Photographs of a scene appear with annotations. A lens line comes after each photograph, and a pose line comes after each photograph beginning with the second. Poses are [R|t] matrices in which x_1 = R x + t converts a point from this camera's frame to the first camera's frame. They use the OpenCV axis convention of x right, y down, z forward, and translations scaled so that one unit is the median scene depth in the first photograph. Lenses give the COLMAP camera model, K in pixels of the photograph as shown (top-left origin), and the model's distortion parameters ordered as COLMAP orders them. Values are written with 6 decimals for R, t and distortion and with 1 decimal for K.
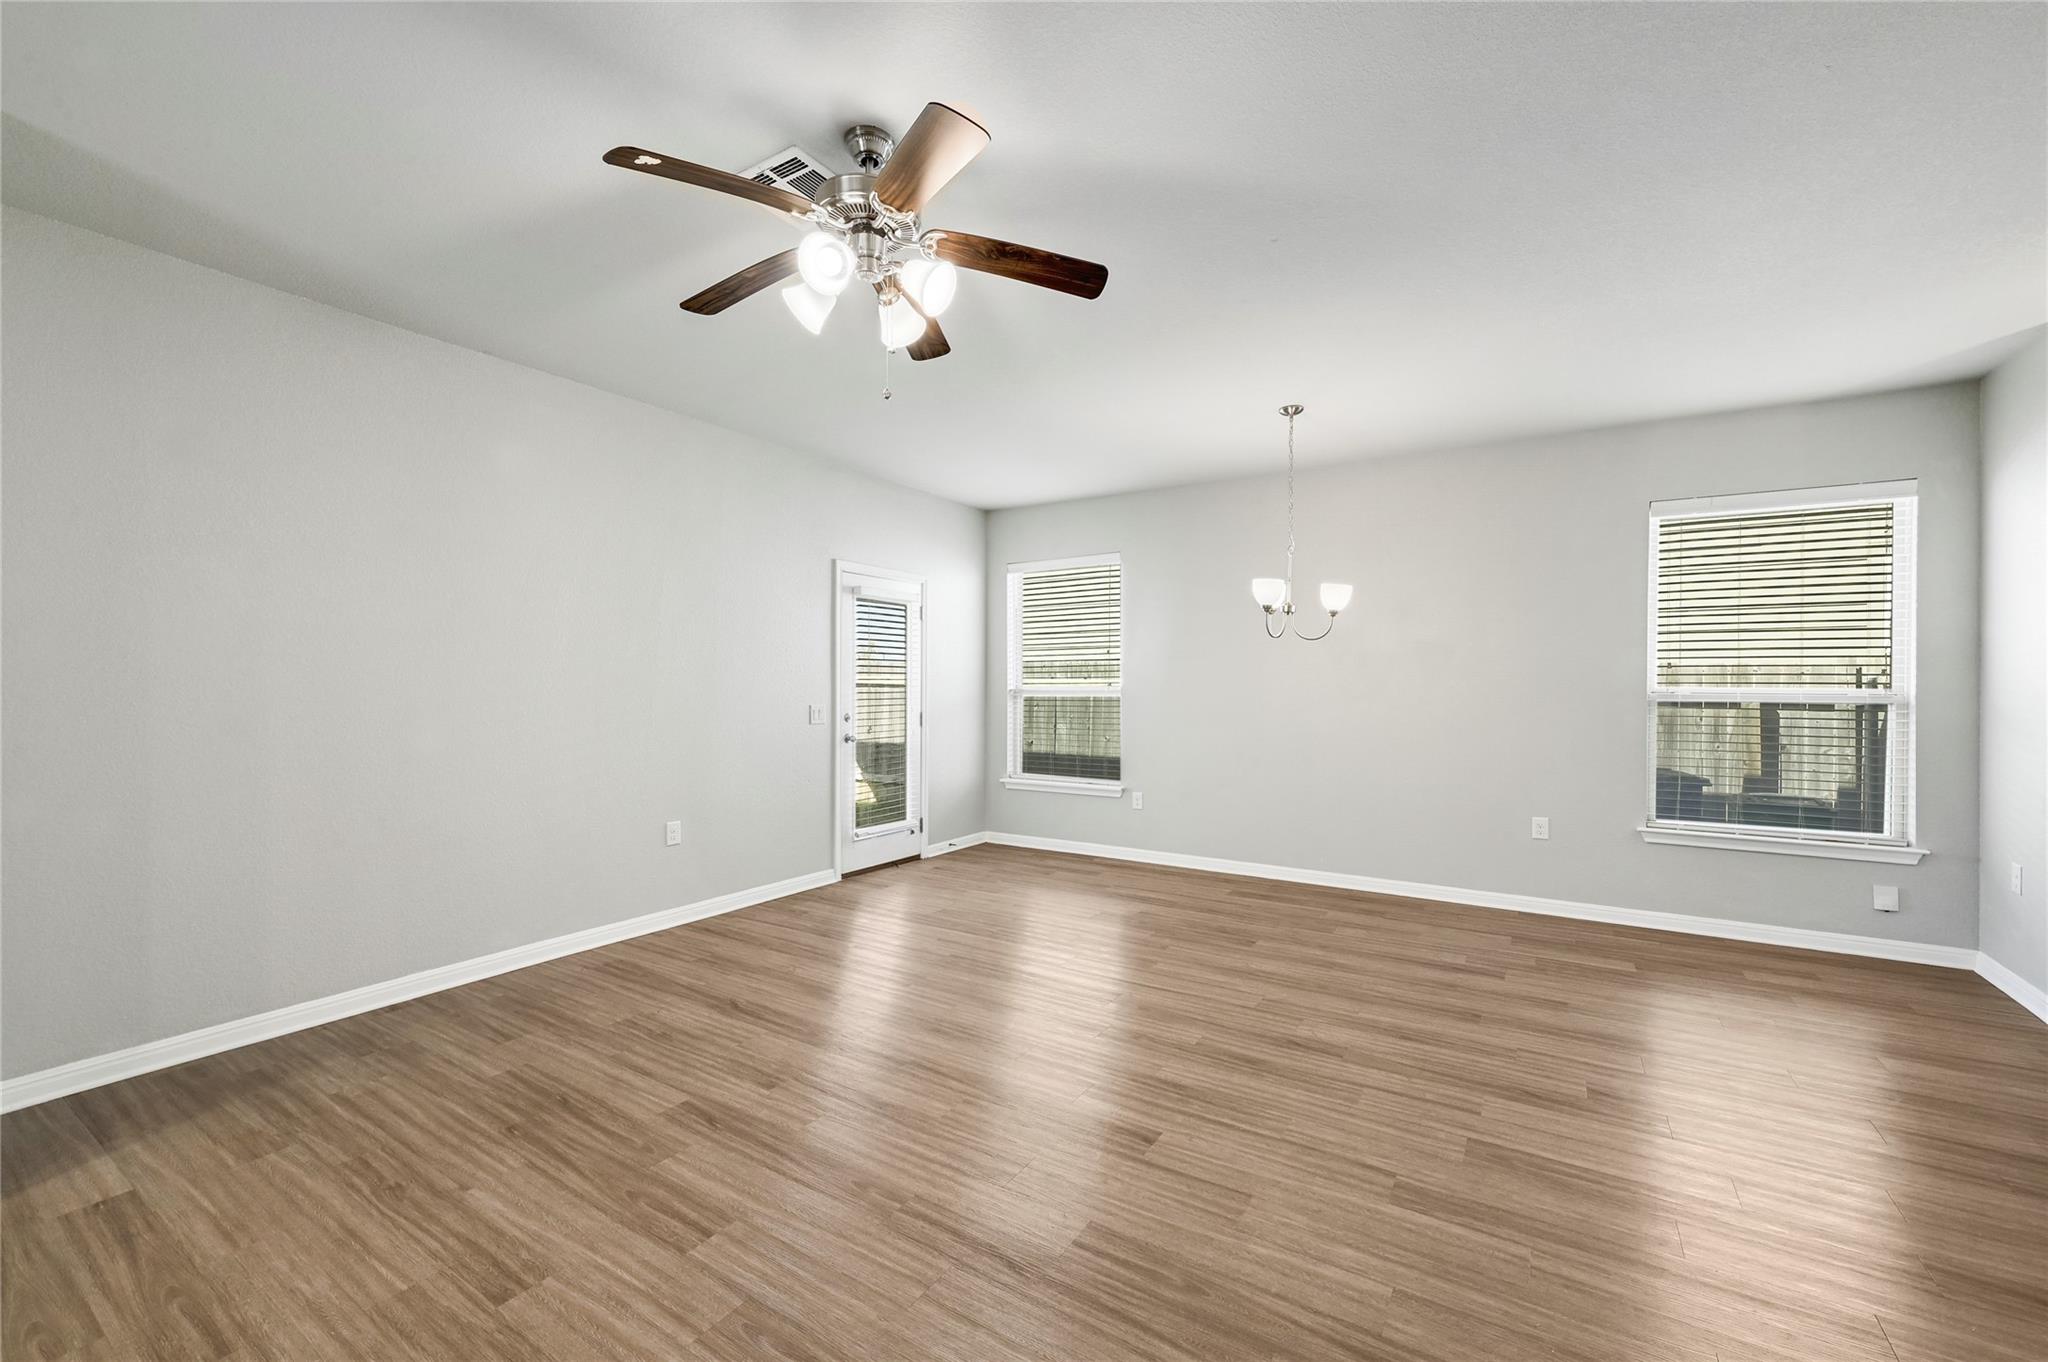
lens RADIAL K [[817.5, 0, 1029.3], [0, 817.5, 687.1], [0, 0, 1]] dist [-0.000993, 0.000720]
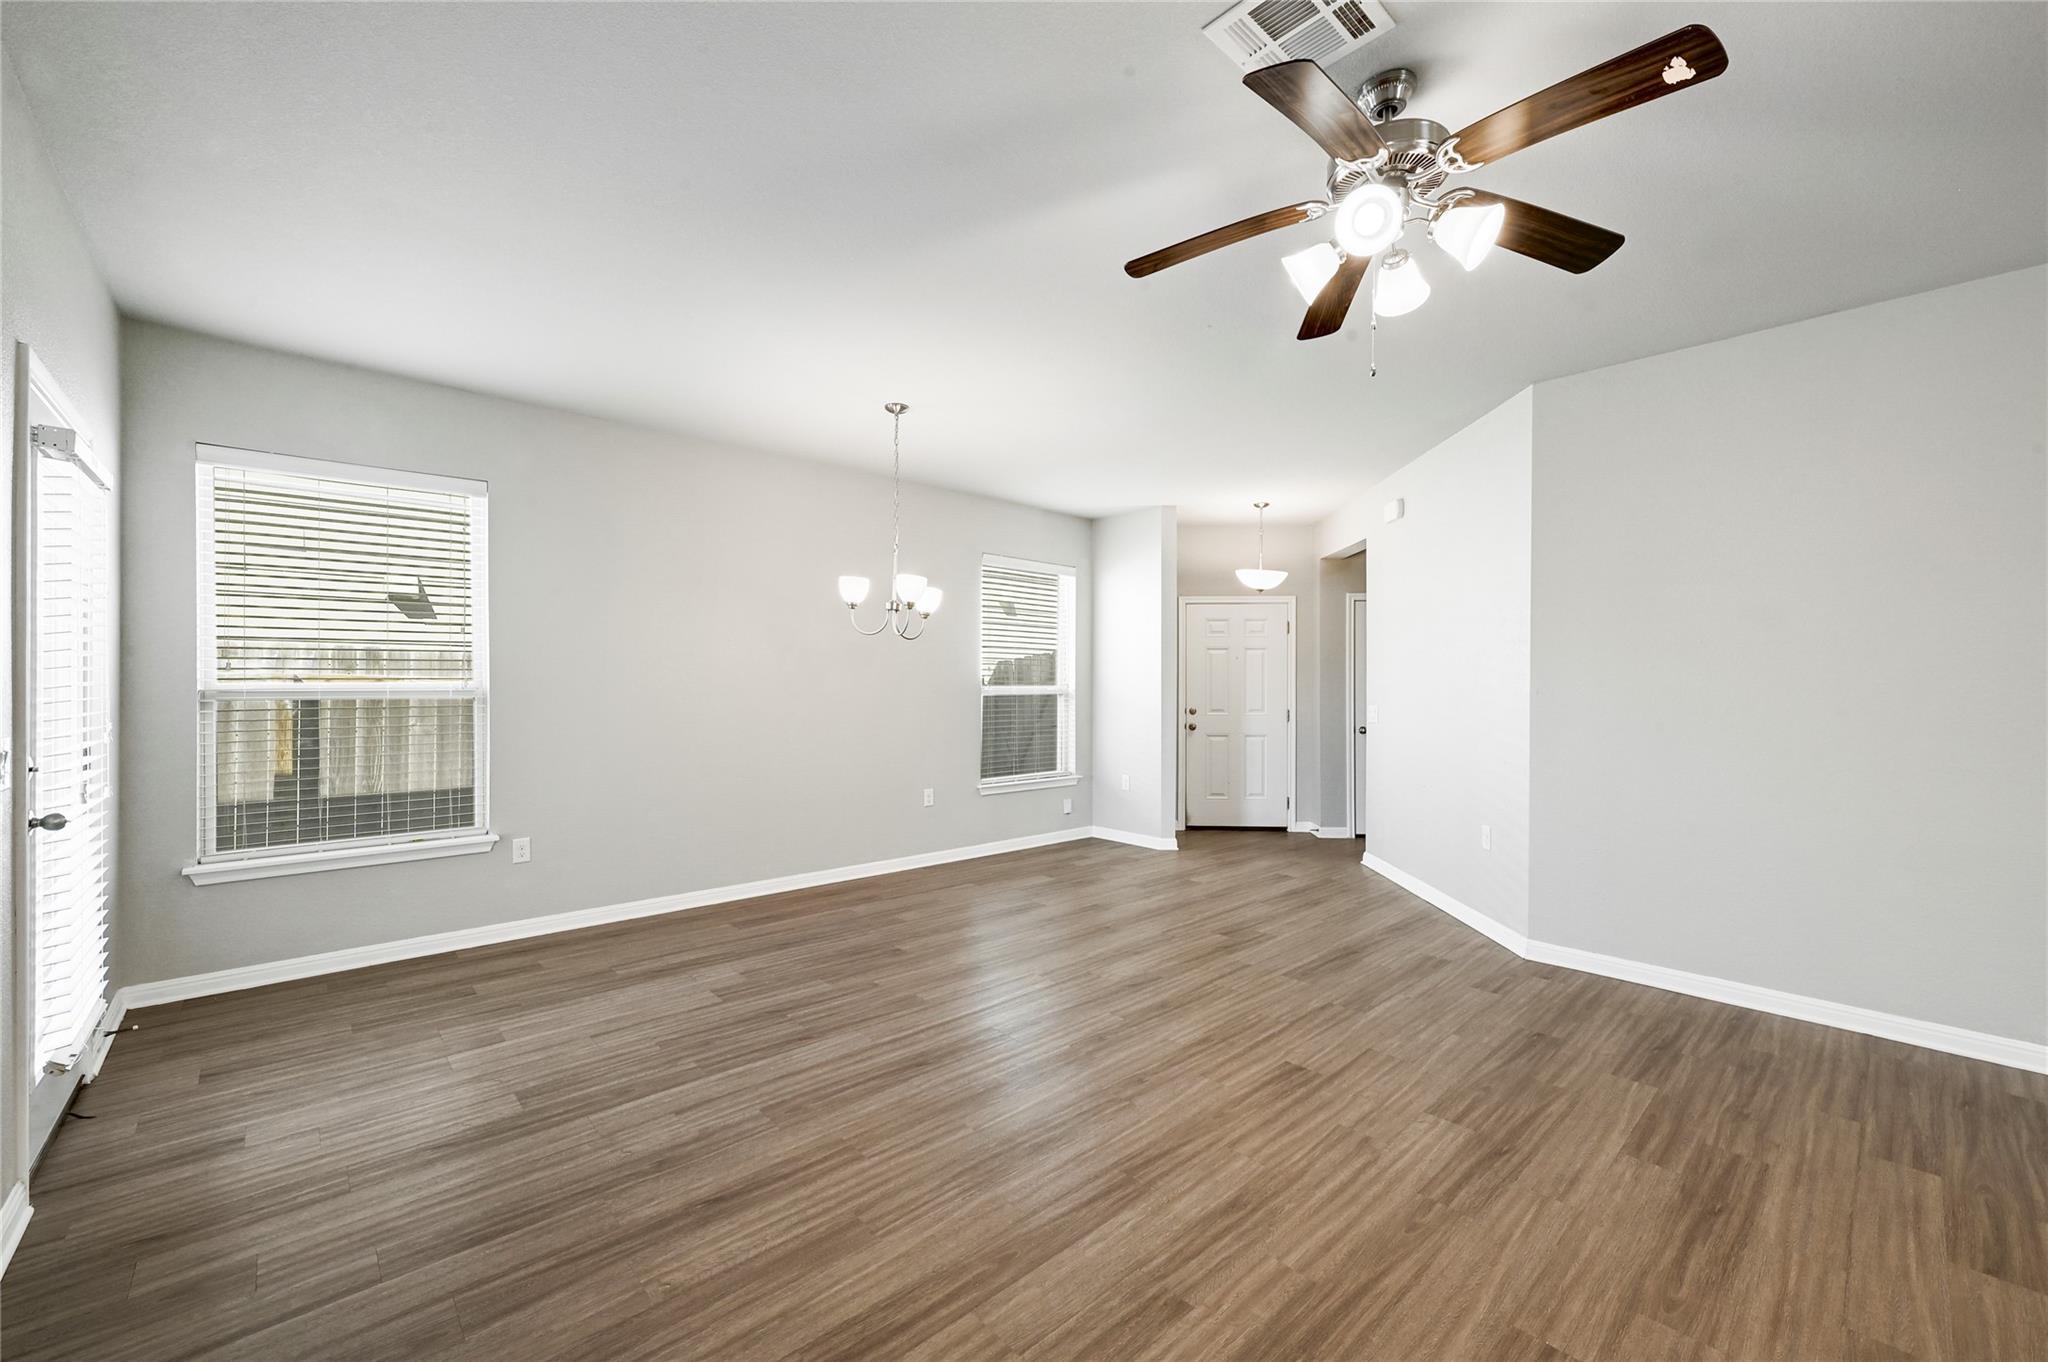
lens RADIAL K [[817.5, 0, 1024.2], [0, 817.5, 683.7], [0, 0, 1]] dist [-0.000993, 0.000720]
pose [[0.259729, -0.000333, 0.965681, -0.604314], [-0.000300, 1.000000, 0.000426, -0.002384], [-0.965681, -0.000400, 0.259729, 0.590741]]
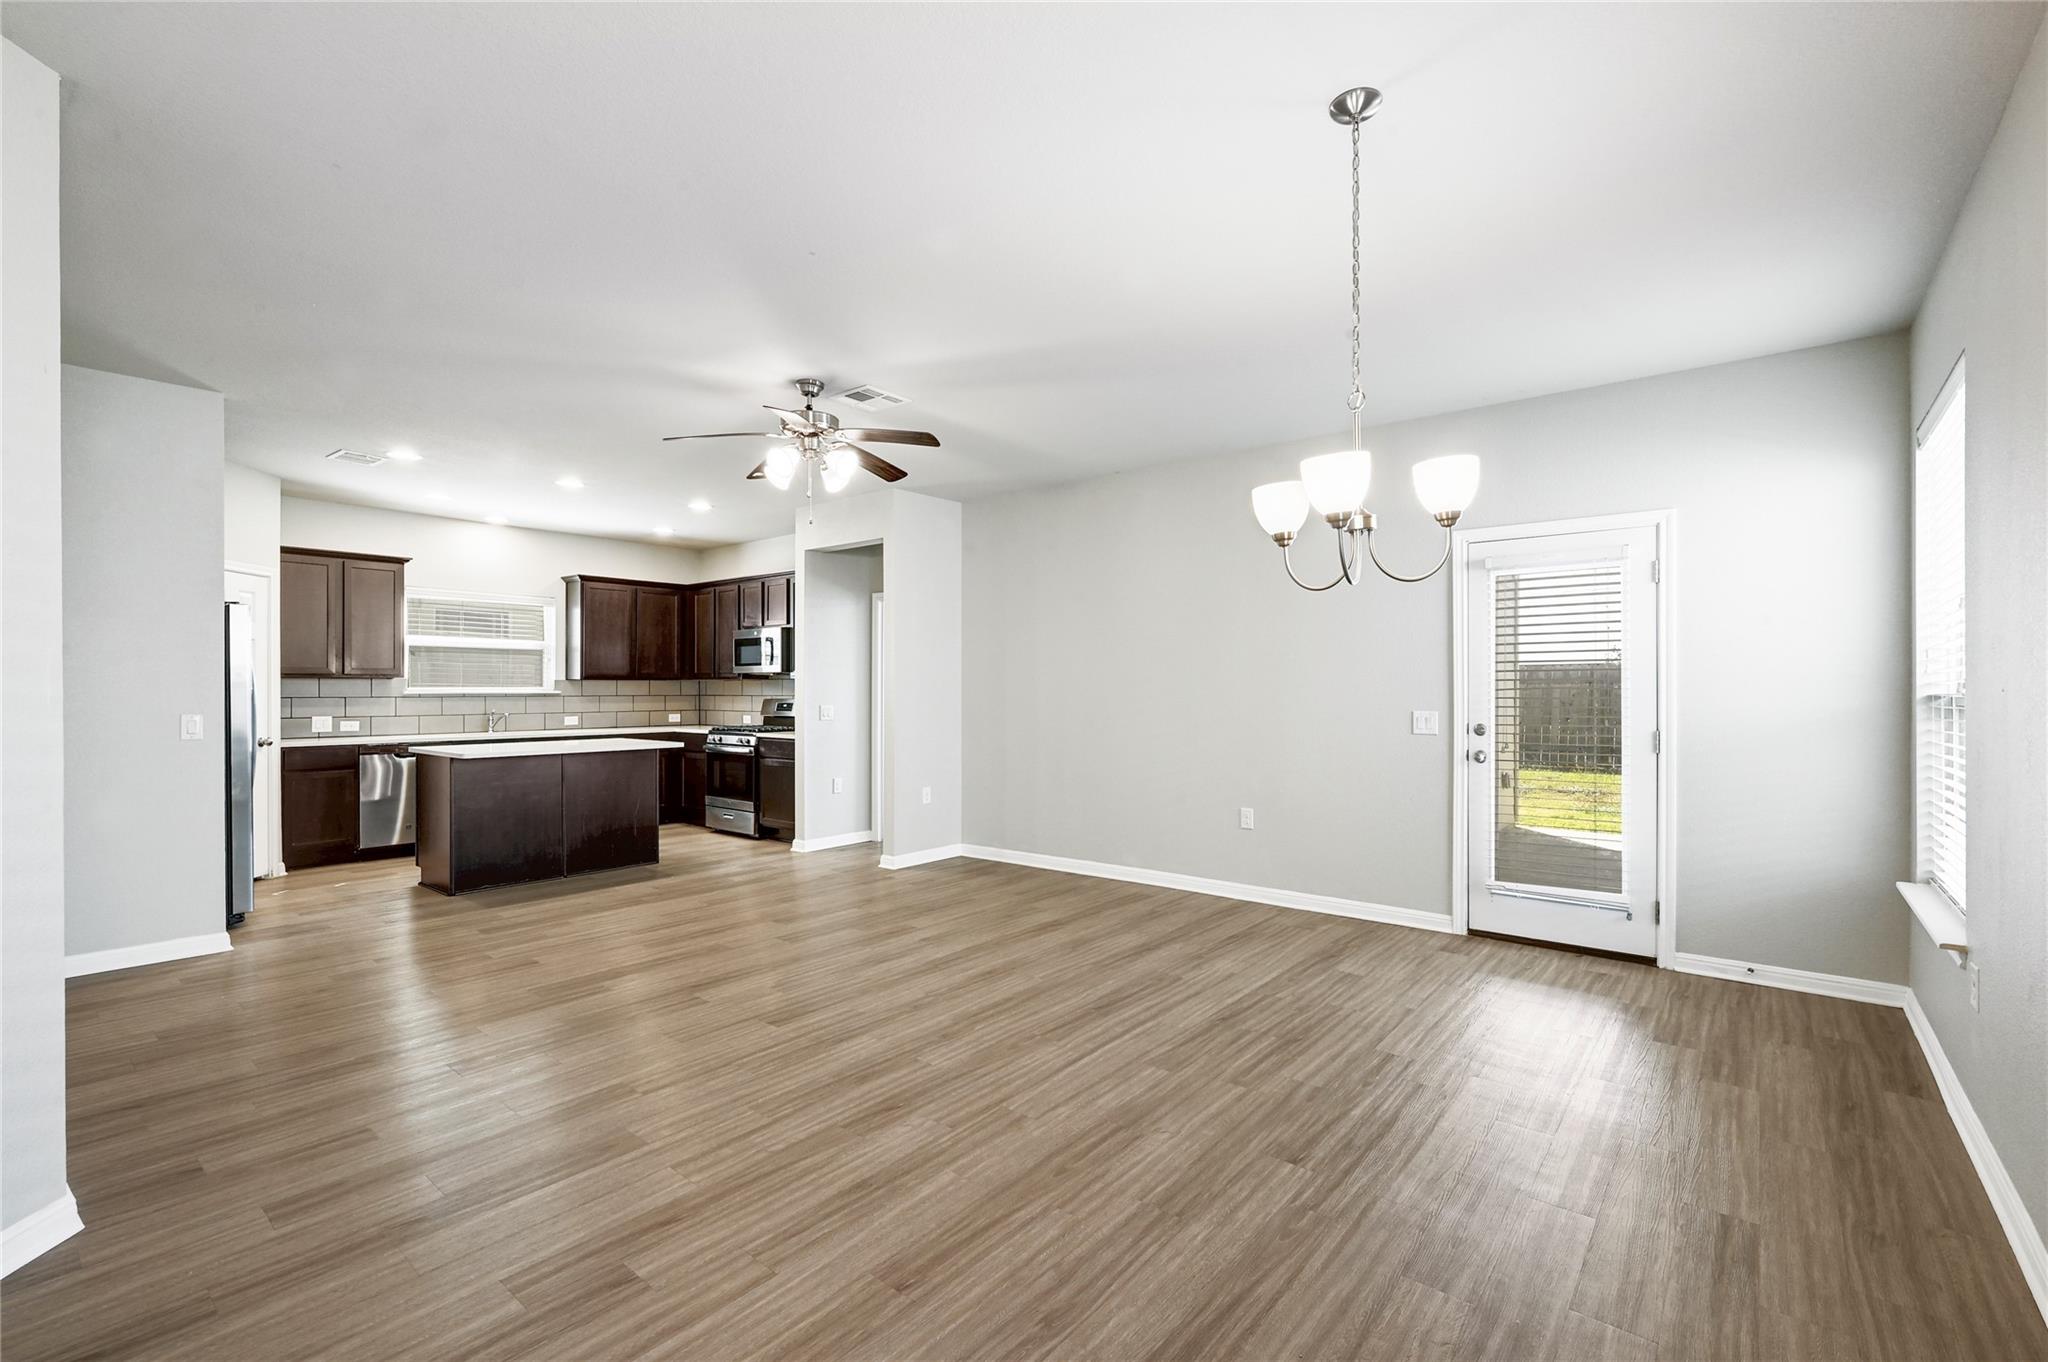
lens RADIAL K [[886.1, 0, 1028.9], [0, 886.1, 690.2], [0, 0, 1]] dist [-0.004903, -0.000129]
pose [[-0.117338, -0.001493, -0.993091, 0.851743], [-0.002321, 0.999997, -0.001229, 0.002544], [0.993089, 0.002161, -0.117341, 0.872399]]
